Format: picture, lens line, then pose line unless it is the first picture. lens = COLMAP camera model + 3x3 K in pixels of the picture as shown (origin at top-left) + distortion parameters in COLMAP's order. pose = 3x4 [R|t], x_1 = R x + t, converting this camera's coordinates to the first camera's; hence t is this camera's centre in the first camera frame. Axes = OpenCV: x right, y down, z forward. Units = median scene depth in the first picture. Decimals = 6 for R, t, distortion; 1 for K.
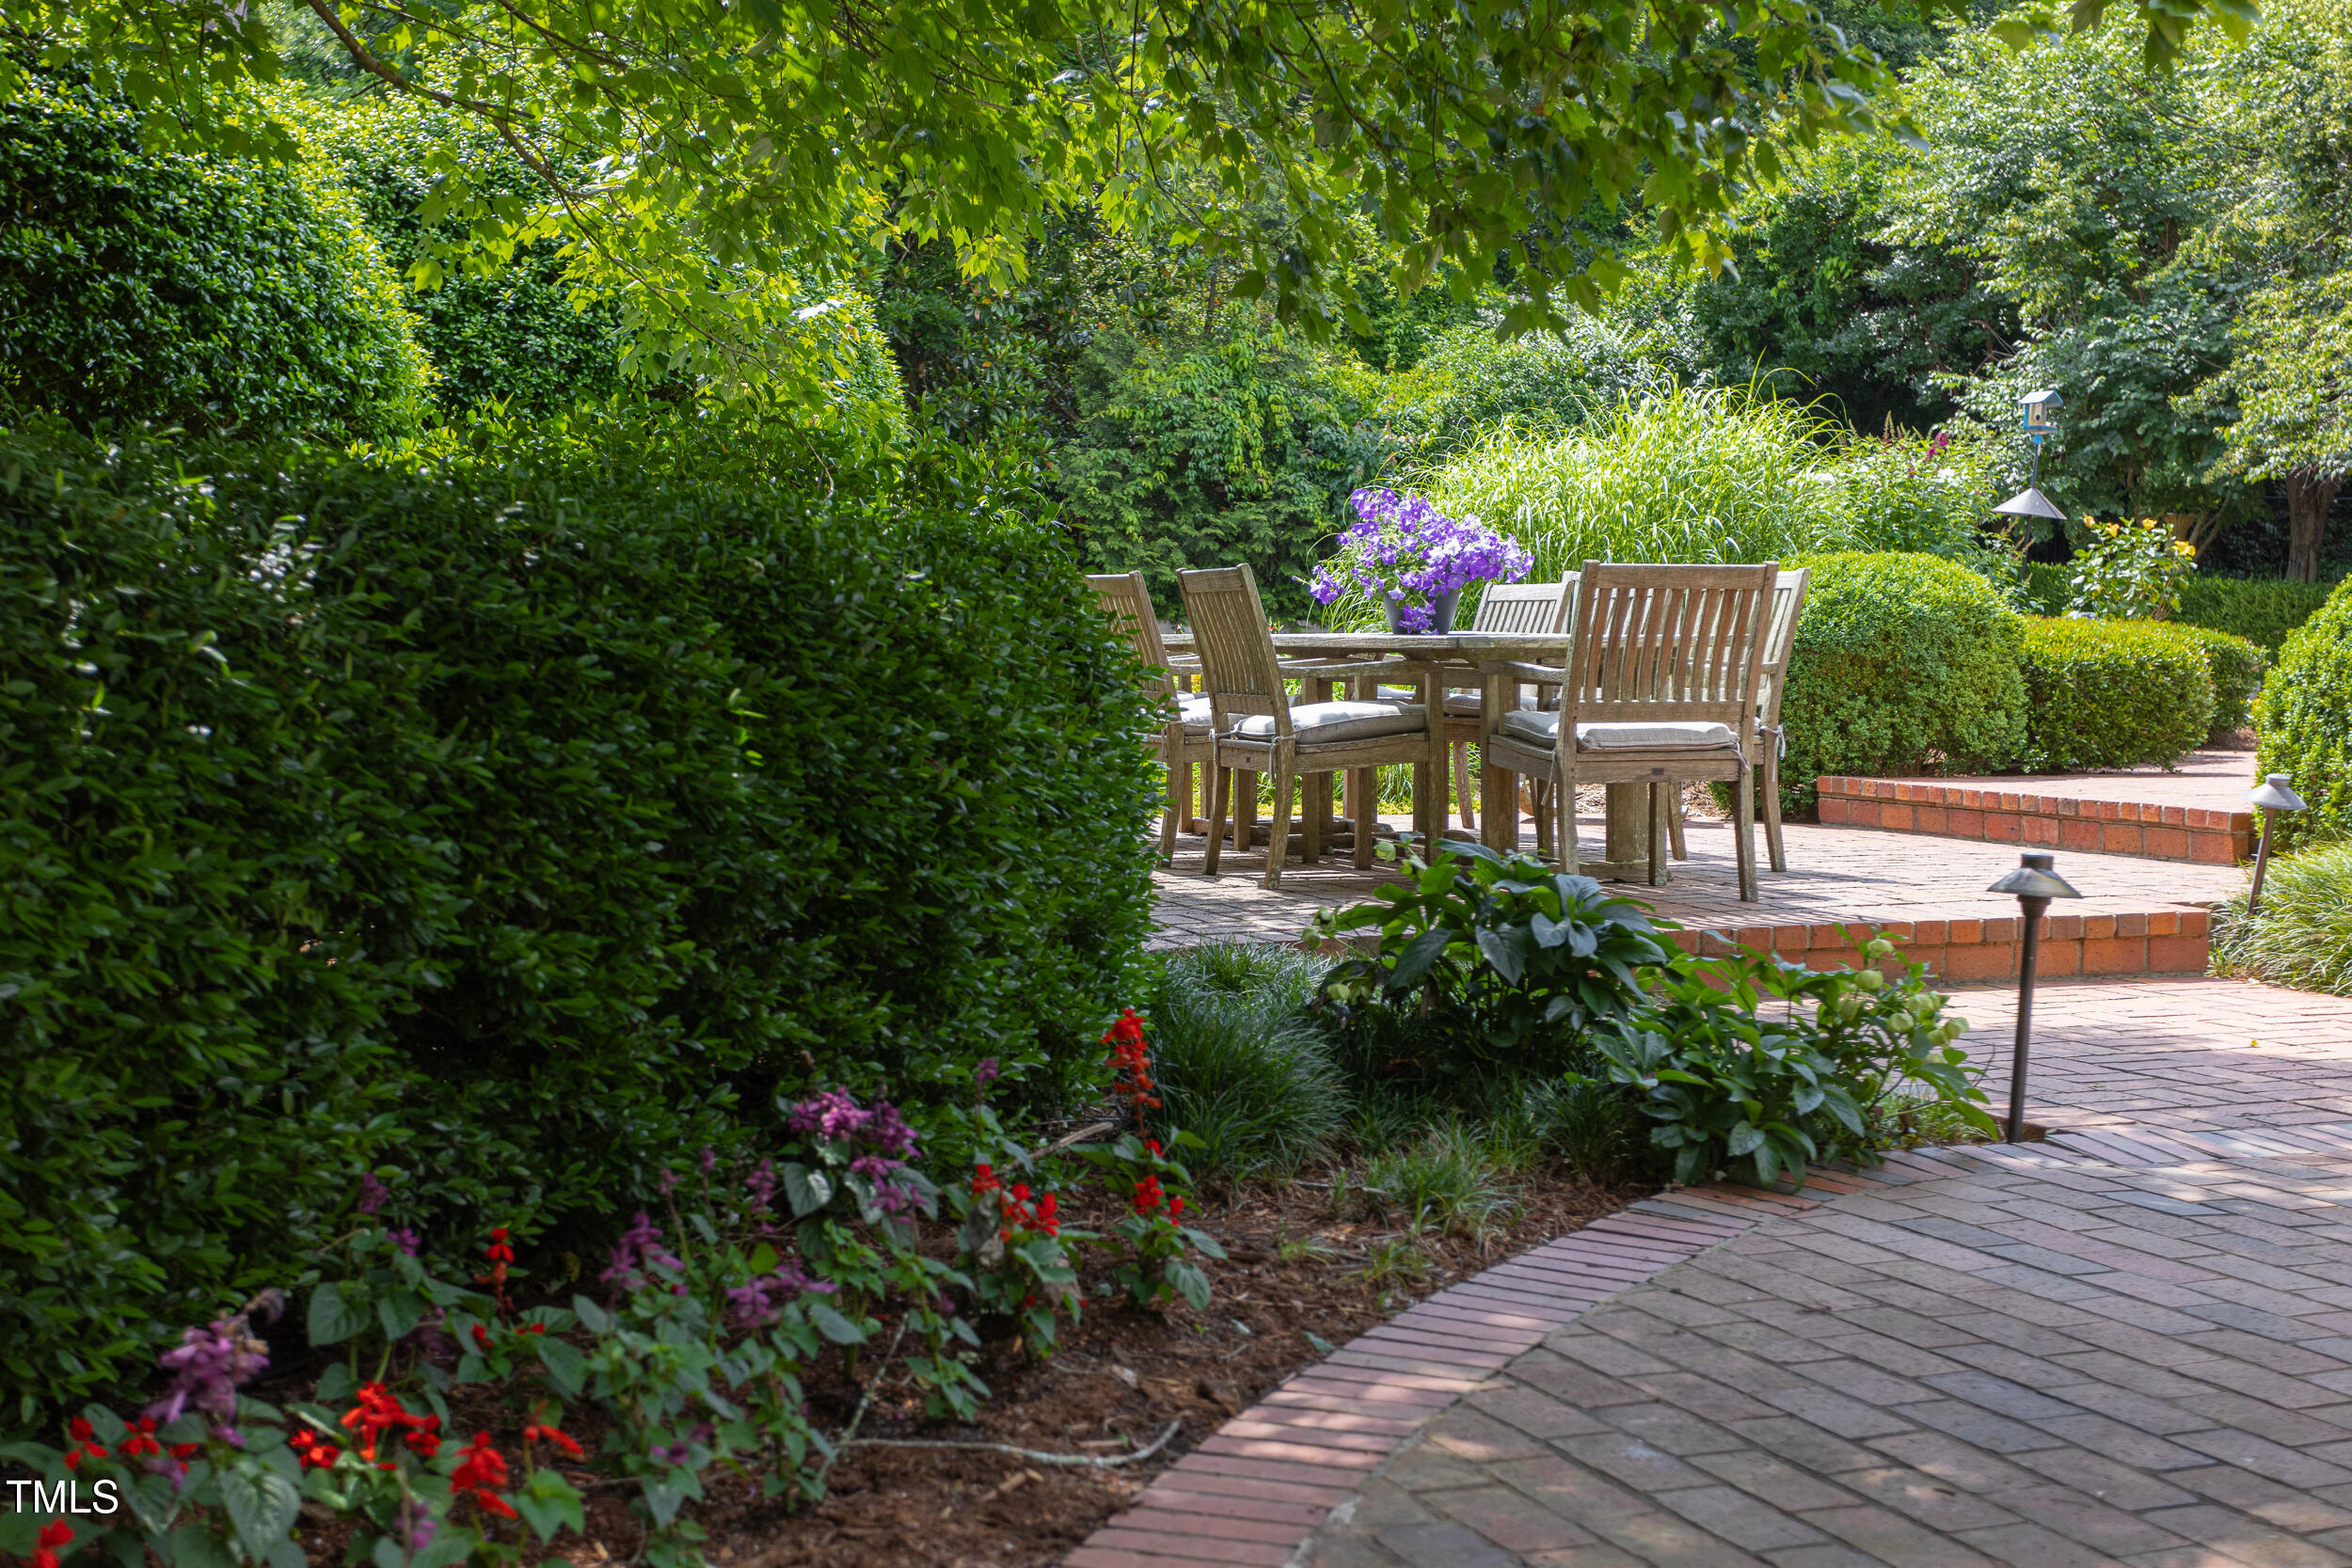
lens RADIAL K [[2745.7, 0, 1175.2], [0, 2745.7, 792.0], [0, 0, 1]] dist [0.014912, 0.000000]
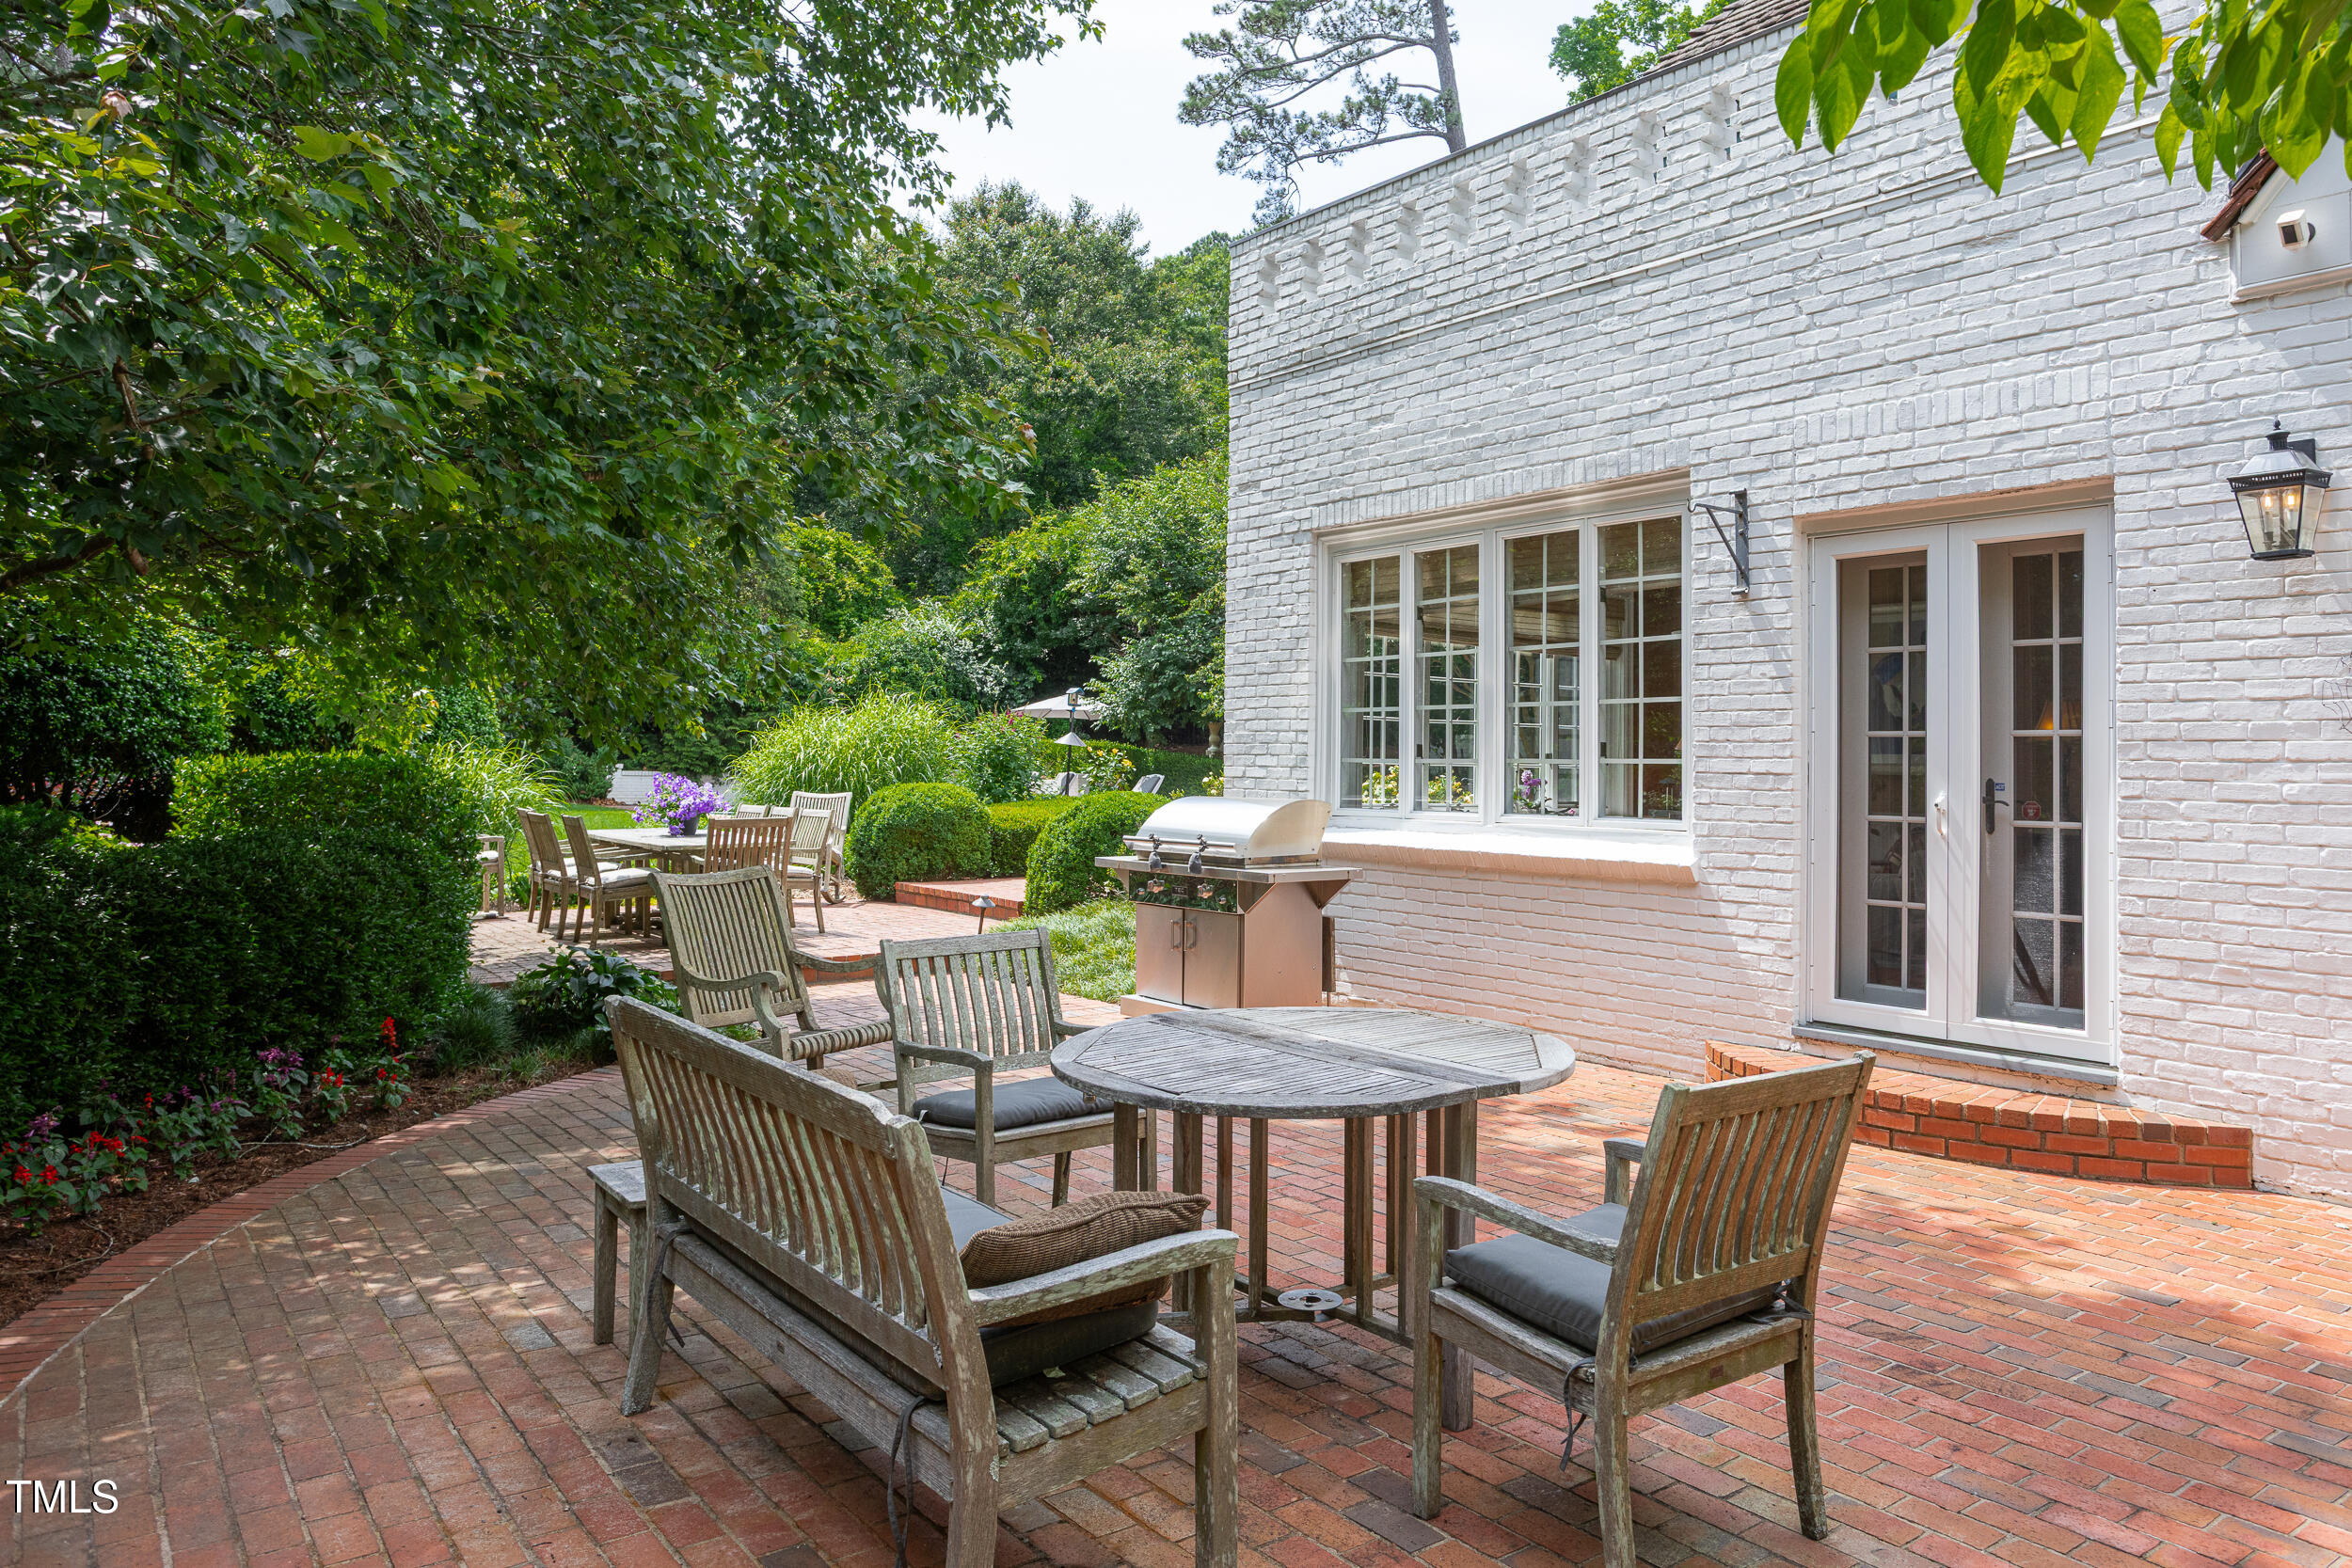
lens RADIAL K [[1553.9, 0, 1176.0], [0, 1553.9, 763.1], [0, 0, 1]] dist [0.008203, 0.003933]
pose [[0.970212, -0.004612, 0.242212, 0.063436], [0.016886, 0.998675, -0.048621, -0.016744], [-0.241666, 0.051263, 0.969004, -0.148280]]
